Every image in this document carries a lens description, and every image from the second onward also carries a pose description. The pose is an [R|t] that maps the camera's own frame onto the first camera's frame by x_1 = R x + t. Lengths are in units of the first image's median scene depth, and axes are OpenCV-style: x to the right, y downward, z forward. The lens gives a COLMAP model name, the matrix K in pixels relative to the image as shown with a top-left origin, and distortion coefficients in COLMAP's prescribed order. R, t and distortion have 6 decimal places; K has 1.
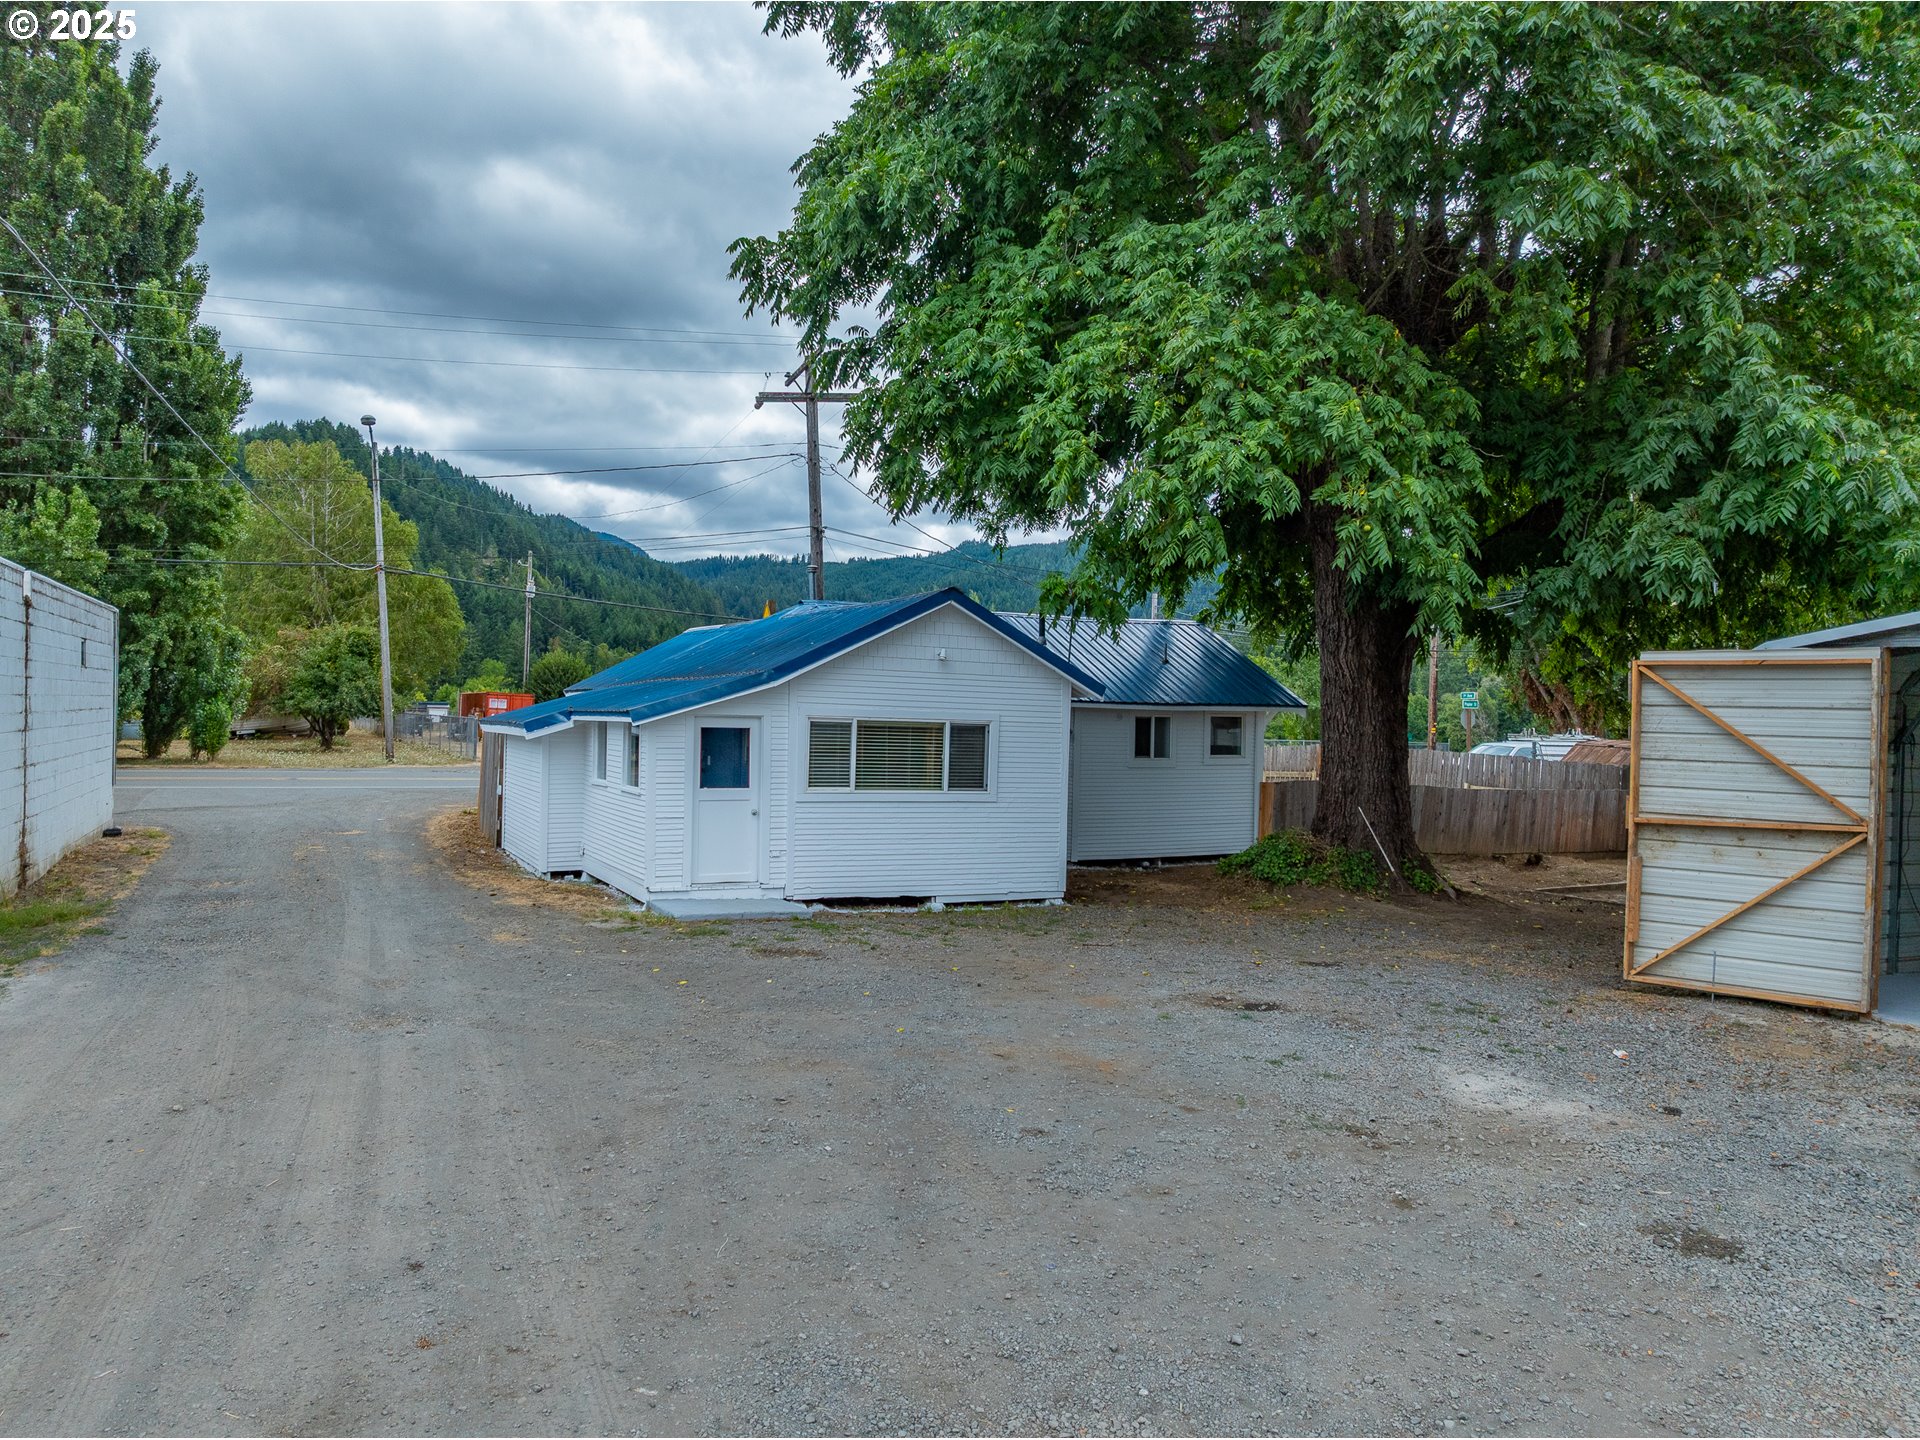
lens RADIAL K [[1363.9, 0, 968.9], [0, 1363.9, 725.9], [0, 0, 1]] dist [-0.042650, -0.006460]
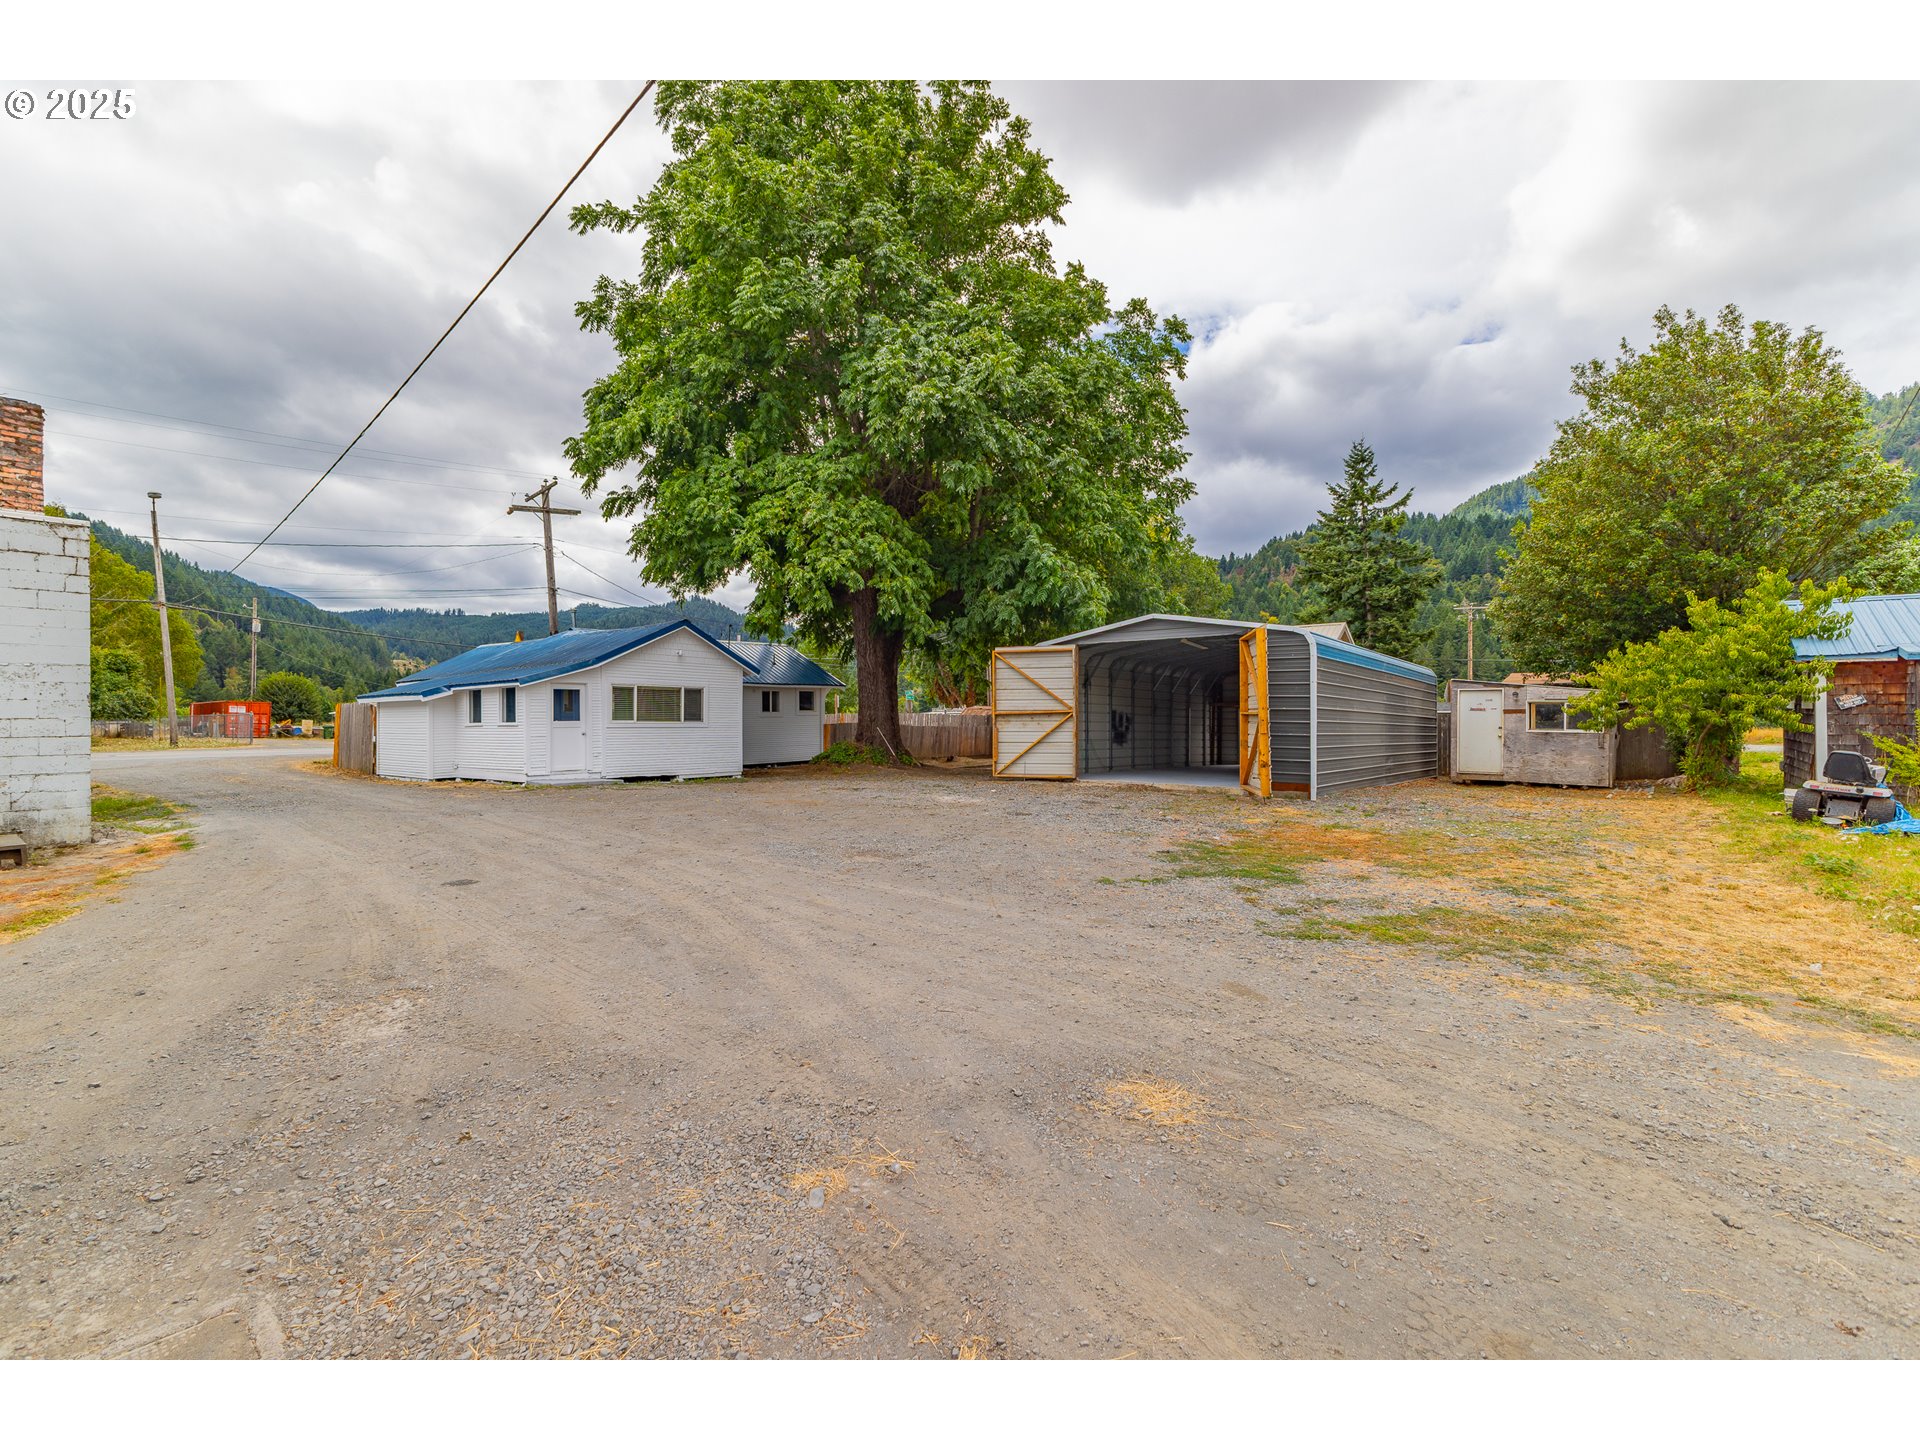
lens RADIAL K [[892.2, 0, 961.5], [0, 892.2, 716.0], [0, 0, 1]] dist [0.000237, -0.001979]
pose [[0.909109, -0.016915, 0.416214, -0.202323], [0.024909, 0.999595, -0.013783, 0.071591], [-0.415813, 0.022898, 0.909162, -0.386188]]
